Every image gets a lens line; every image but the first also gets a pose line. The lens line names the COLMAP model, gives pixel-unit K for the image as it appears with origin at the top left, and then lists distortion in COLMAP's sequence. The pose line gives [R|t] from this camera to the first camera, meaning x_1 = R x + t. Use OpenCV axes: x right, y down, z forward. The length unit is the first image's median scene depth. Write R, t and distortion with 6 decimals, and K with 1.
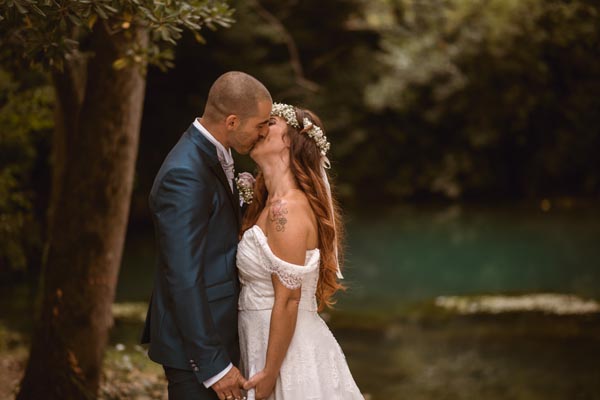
lens RADIAL K [[1474.9, 0, 297.9], [0, 1474.9, 198.2], [0, 0, 1]] dist [0.102685, 0.000000]
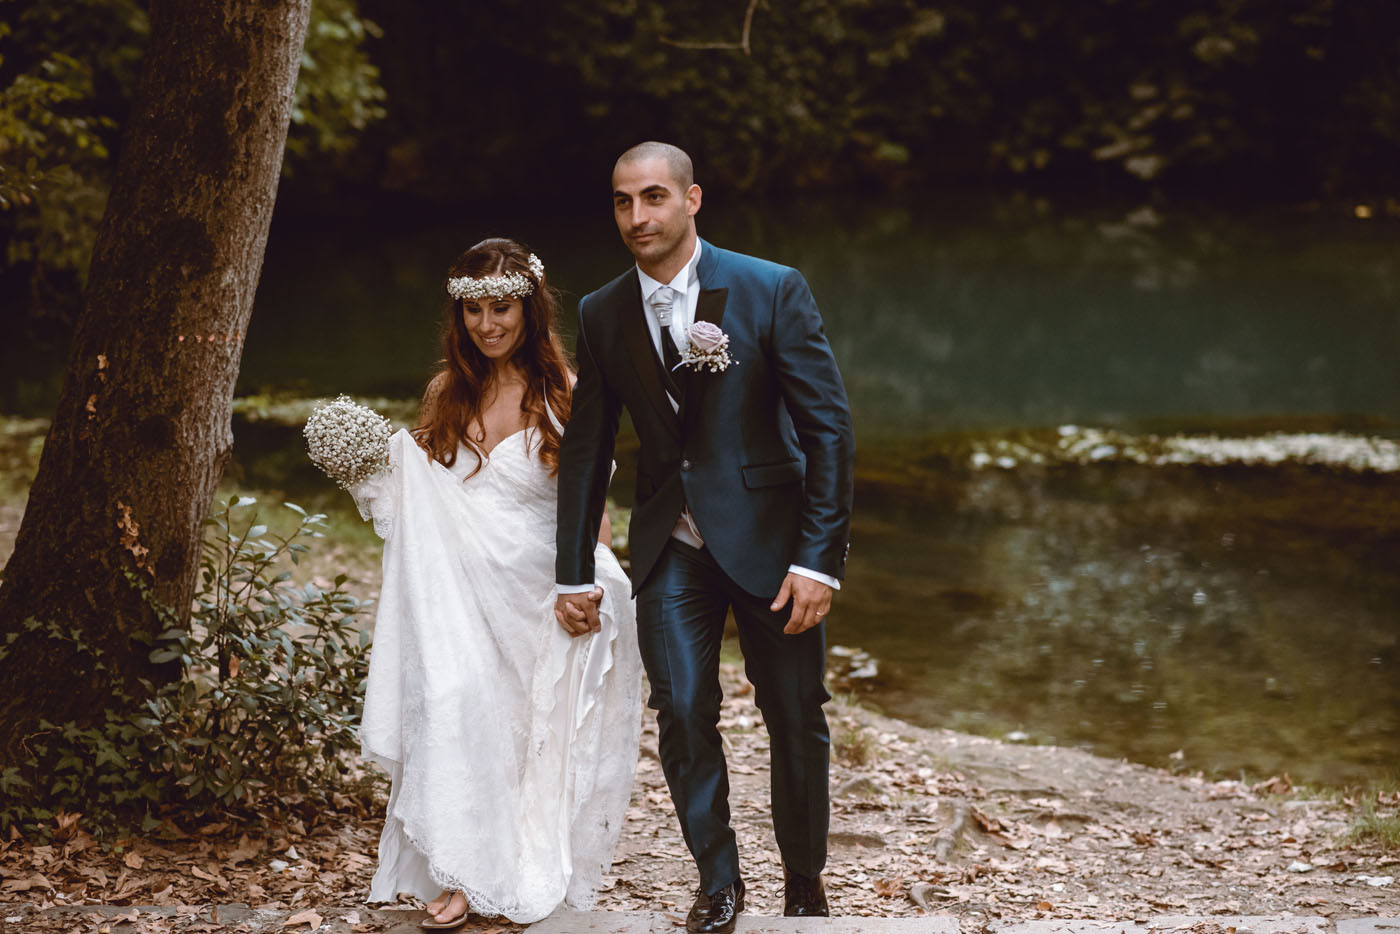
lens RADIAL K [[3441.5, 0, 691.5], [0, 3441.5, 470.9], [0, 0, 1]] dist [0.102685, 0.000000]
pose [[0.998188, 0.053682, -0.027195, 0.016963], [-0.051064, 0.994704, 0.089198, 0.000303], [0.031840, -0.087647, 0.995643, 0.030097]]
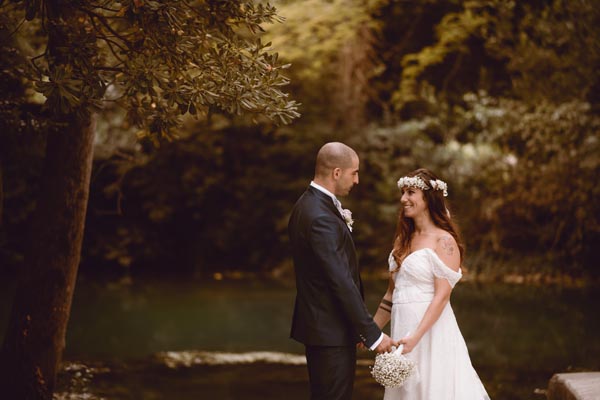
lens RADIAL K [[1474.9, 0, 298.9], [0, 1474.9, 202.3], [0, 0, 1]] dist [0.102685, 0.000000]
pose [[0.957572, 0.046182, 0.284468, -0.173758], [-0.031600, 0.997951, -0.055641, 0.017451], [-0.286455, 0.044291, 0.957069, -0.132052]]
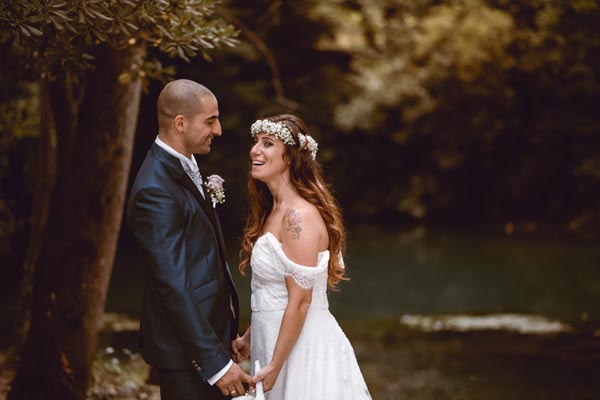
lens RADIAL K [[1474.9, 0, 302.2], [0, 1474.9, 199.3], [0, 0, 1]] dist [0.102685, 0.000000]
pose [[0.999158, 0.028375, 0.029627, -0.011187], [-0.028023, 0.999533, -0.012213, 0.002195], [-0.029960, 0.011373, 0.999486, -0.025597]]
